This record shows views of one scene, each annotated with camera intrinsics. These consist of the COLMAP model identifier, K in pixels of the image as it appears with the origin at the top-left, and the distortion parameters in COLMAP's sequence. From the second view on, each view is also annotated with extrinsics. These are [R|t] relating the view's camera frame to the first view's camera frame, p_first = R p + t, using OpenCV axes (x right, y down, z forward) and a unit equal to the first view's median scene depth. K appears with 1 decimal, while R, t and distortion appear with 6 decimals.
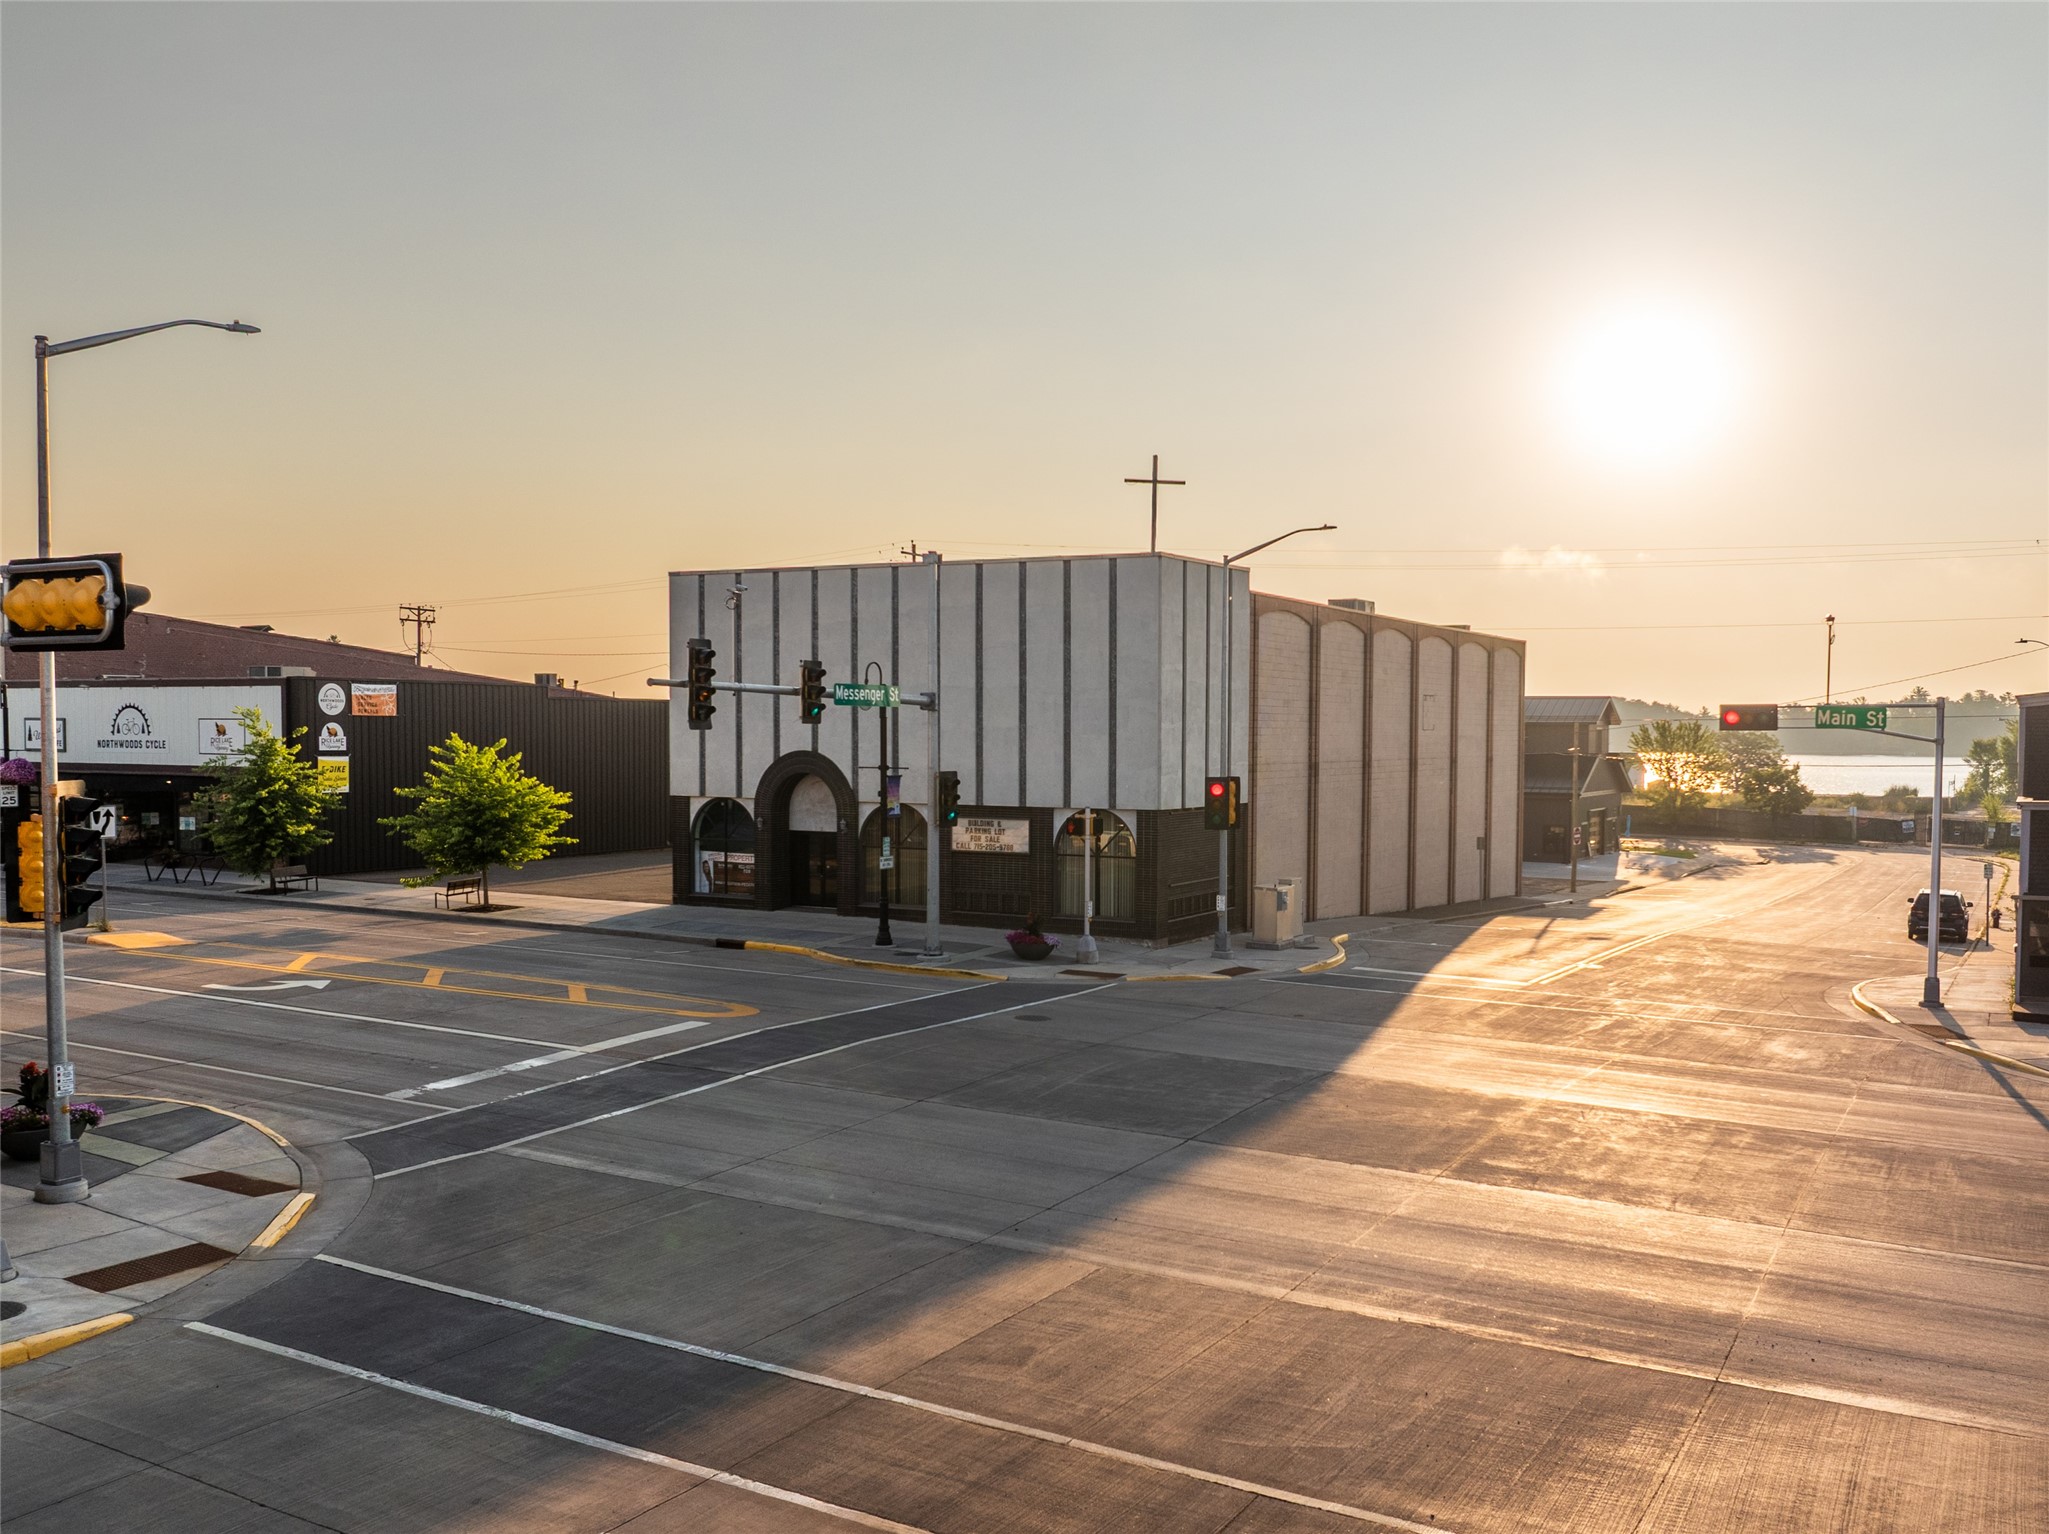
lens RADIAL K [[1792.2, 0, 1169.8], [0, 1792.2, 815.9], [0, 0, 1]] dist [-0.026184, -0.042785]
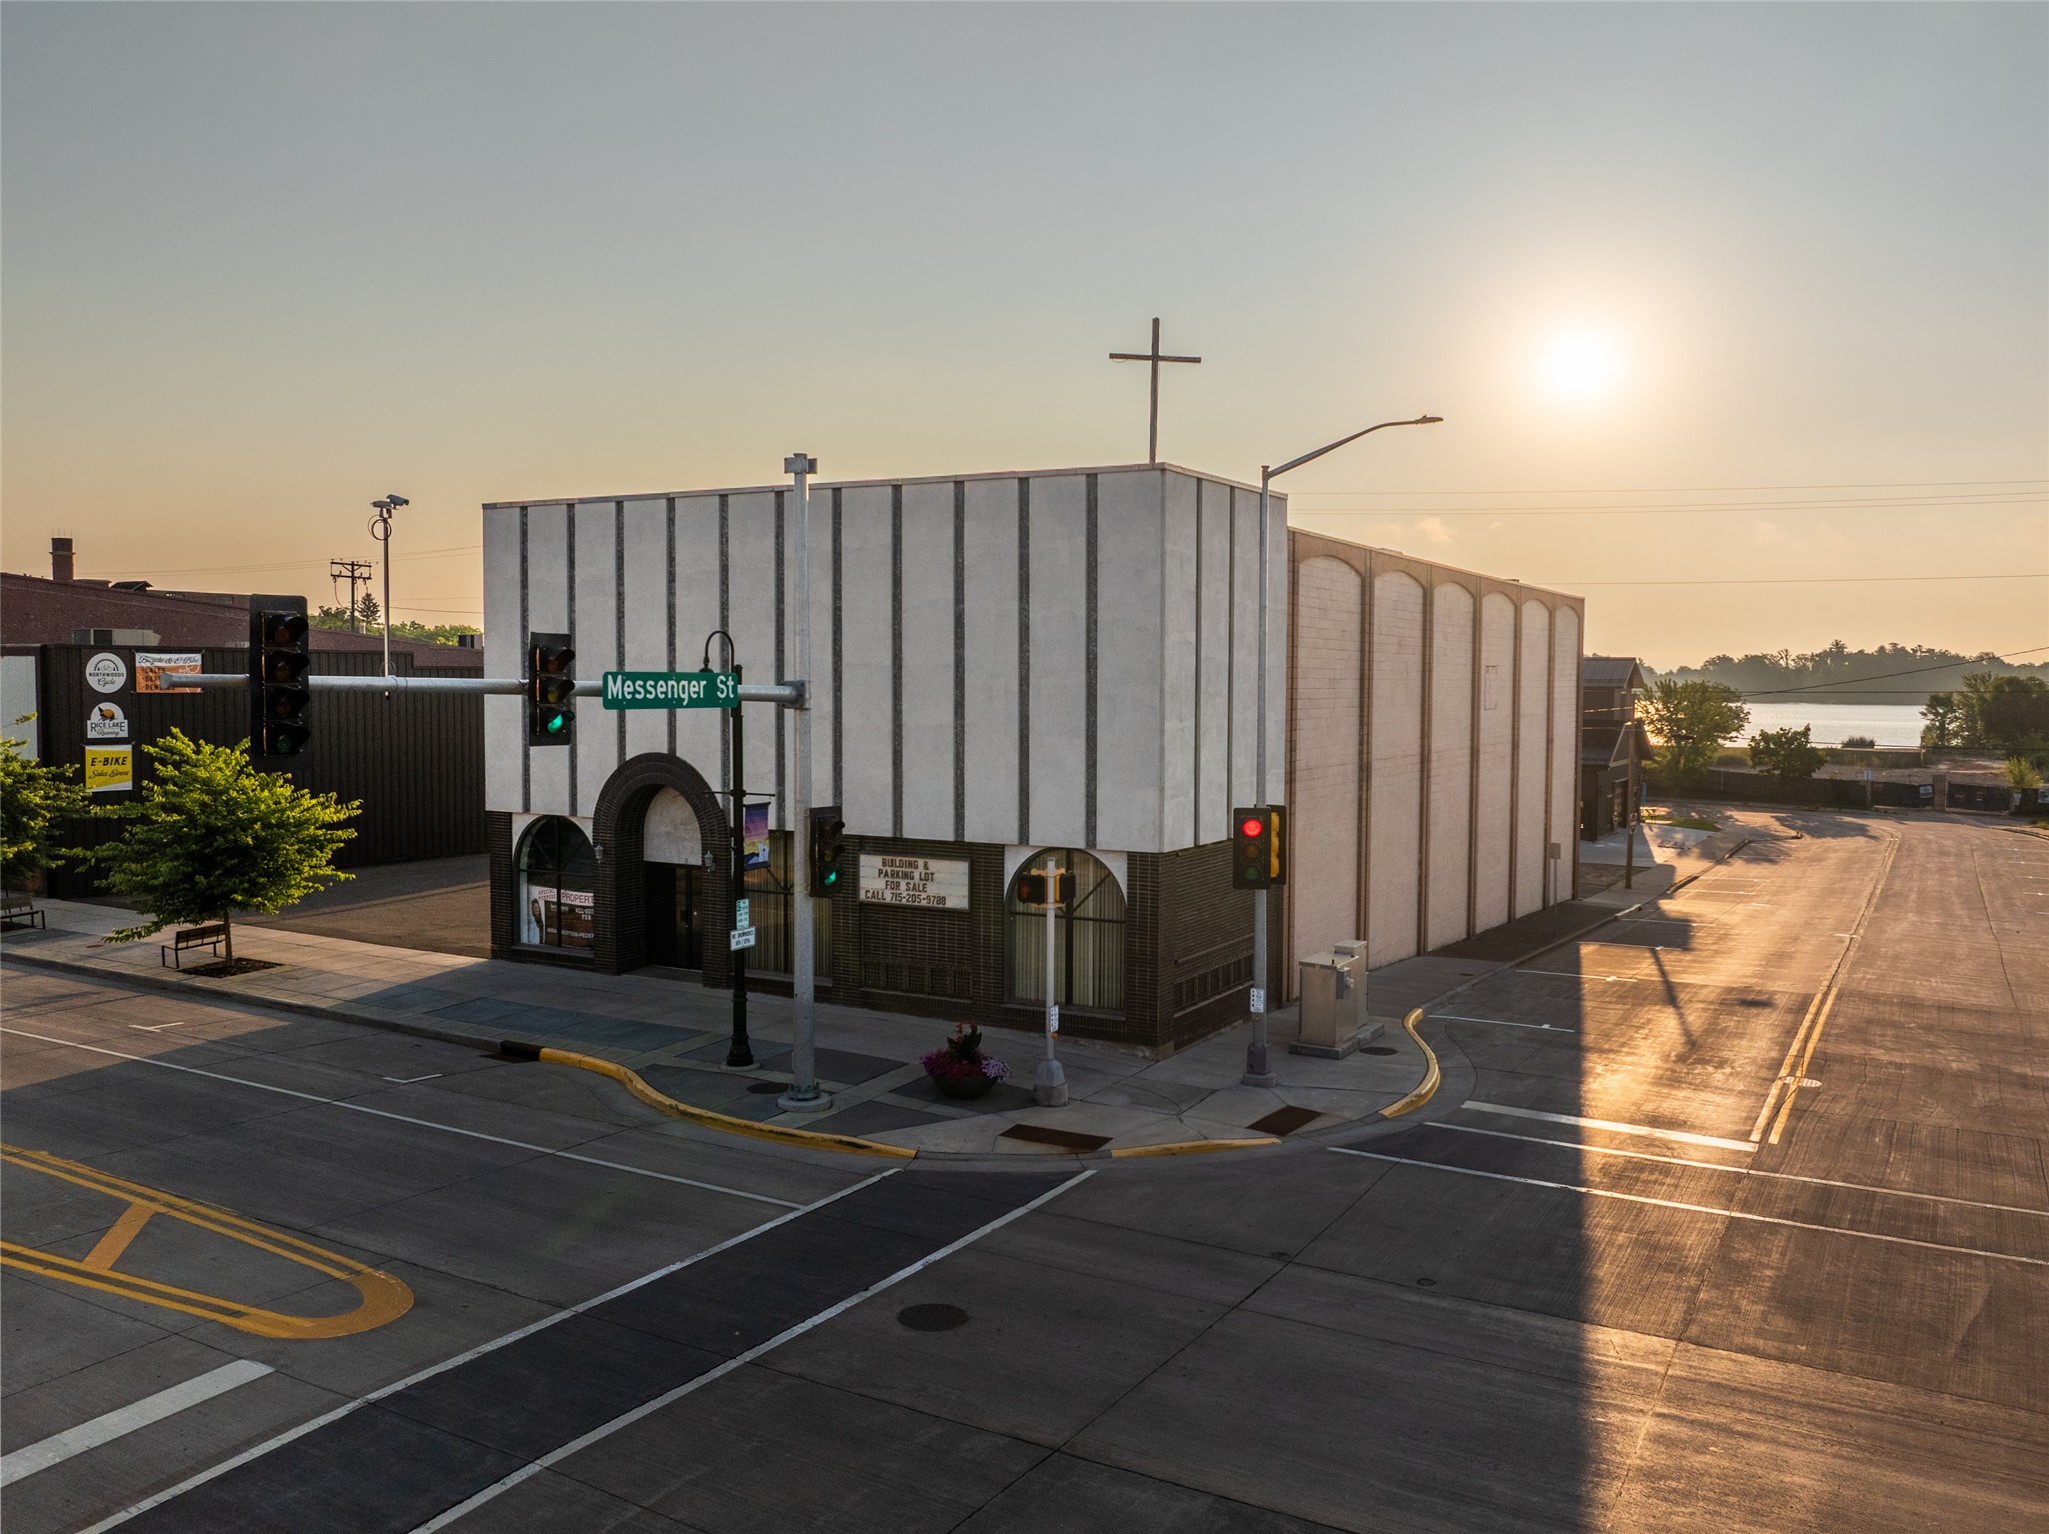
lens RADIAL K [[1602.5, 0, 1137.8], [0, 1602.5, 751.8], [0, 0, 1]] dist [-0.038698, -0.009537]
pose [[0.999964, 0.000593, -0.008456, -0.008851], [-0.000606, 0.999999, -0.001490, -0.036649], [0.008455, 0.001495, 0.999963, 0.375014]]
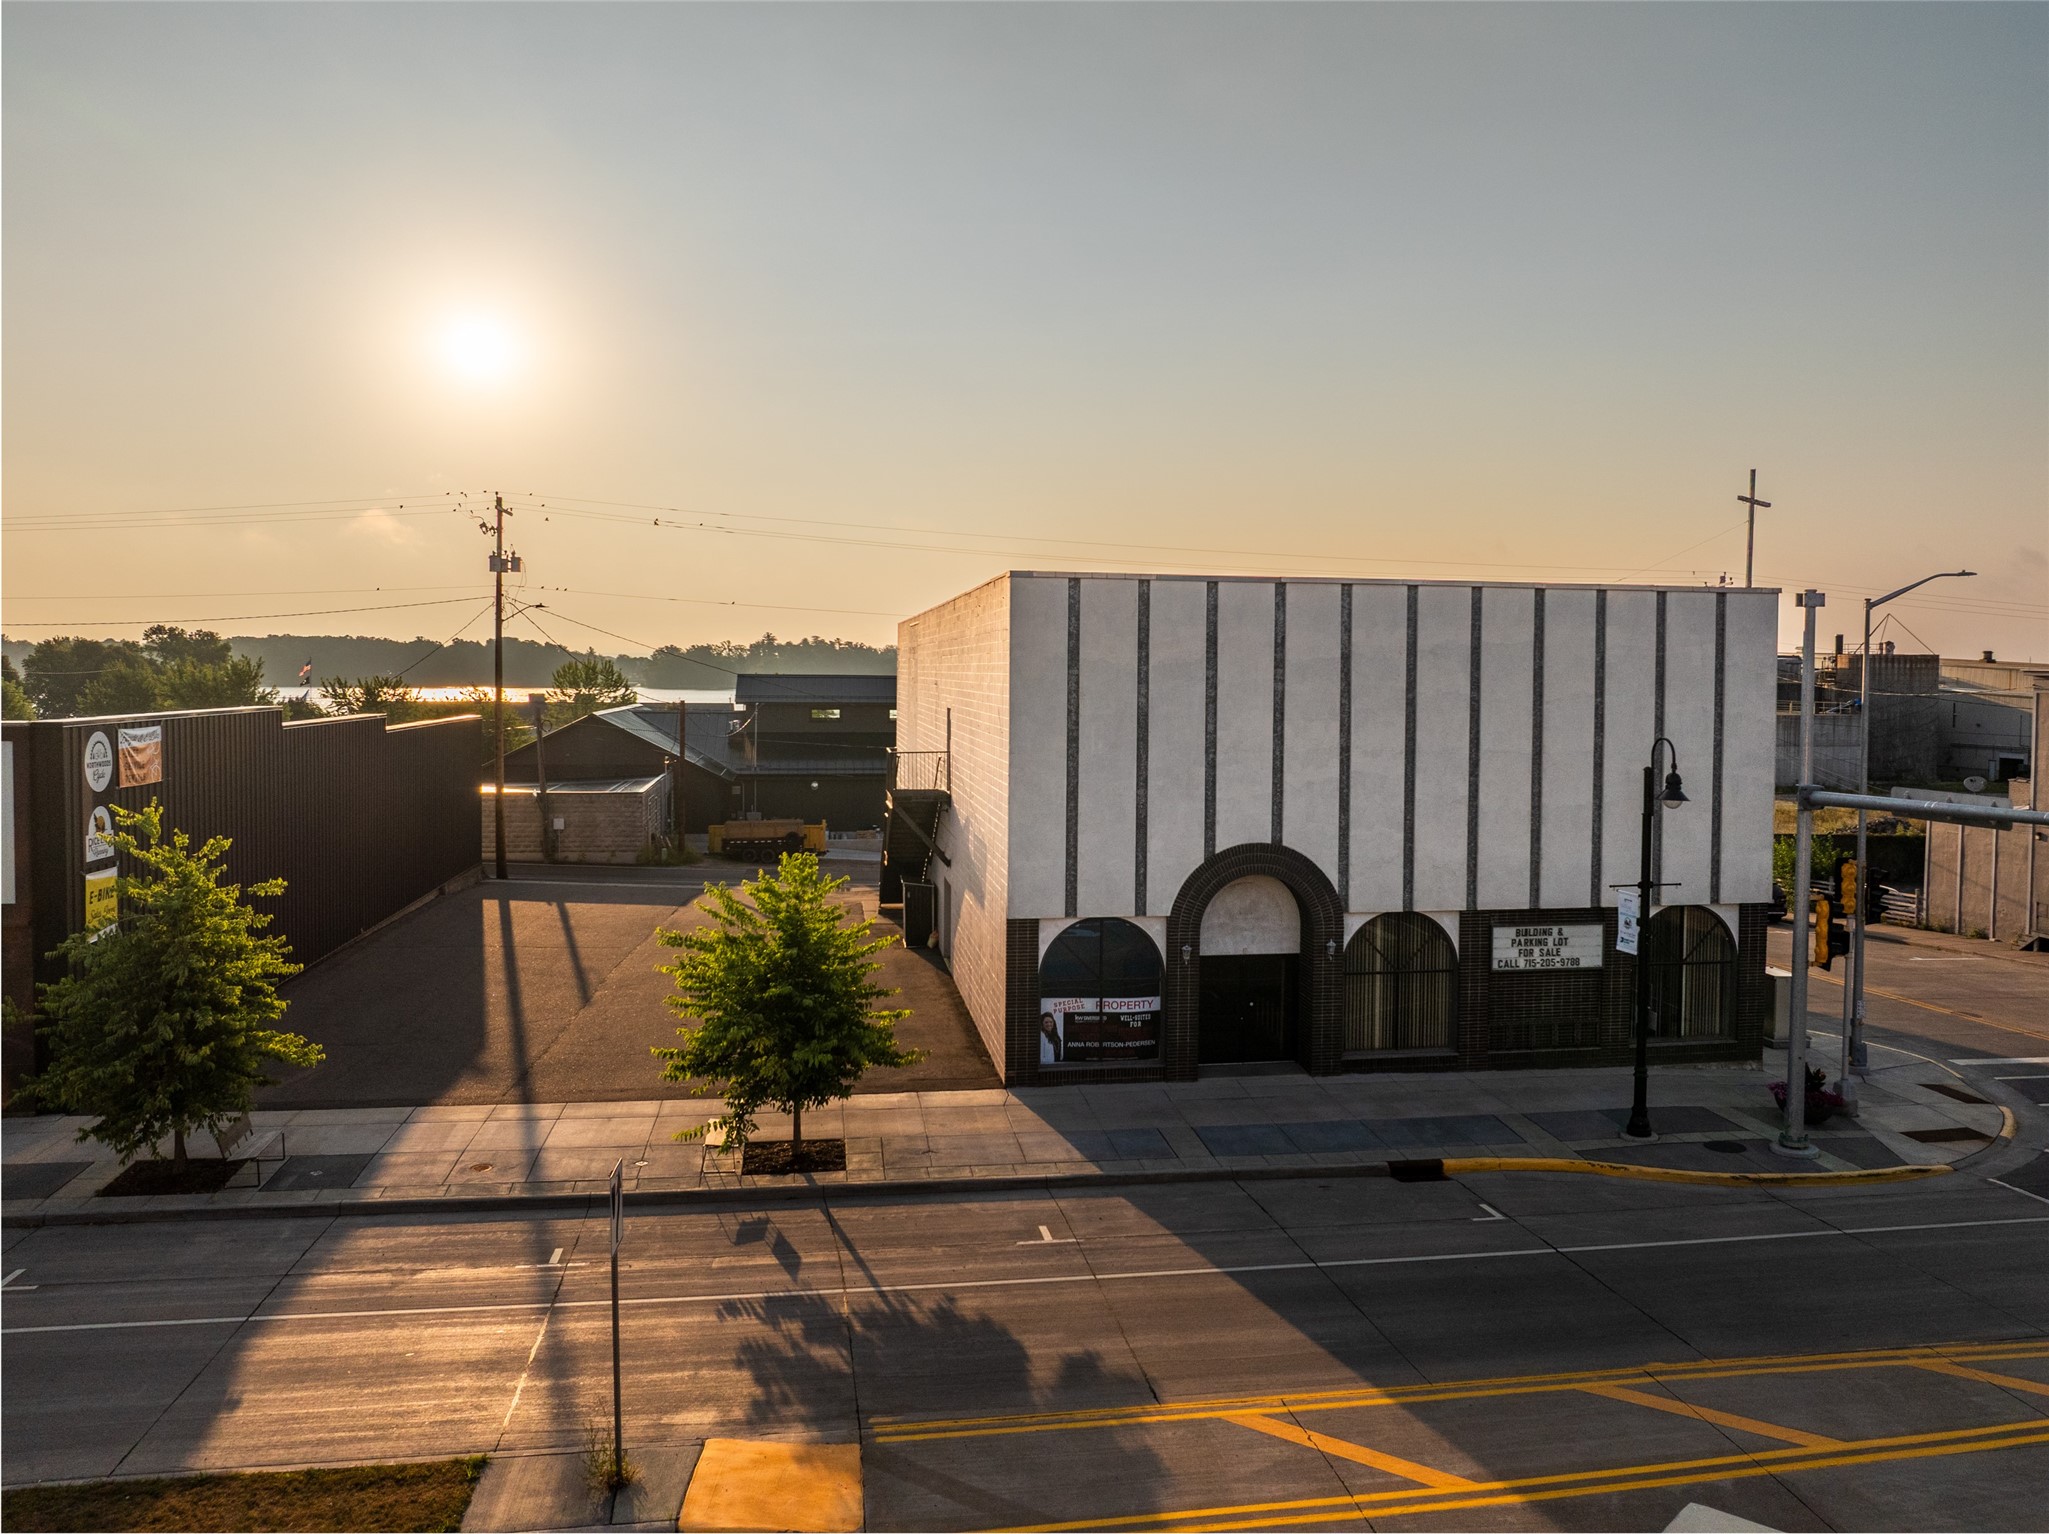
lens RADIAL K [[1531.5, 0, 1087.9], [0, 1531.5, 712.7], [0, 0, 1]] dist [-0.023413, -0.035586]
pose [[0.799973, -0.015941, 0.599824, -0.618156], [0.025264, 0.999655, -0.007127, -0.085410], [-0.599504, 0.020855, 0.800100, 0.577447]]
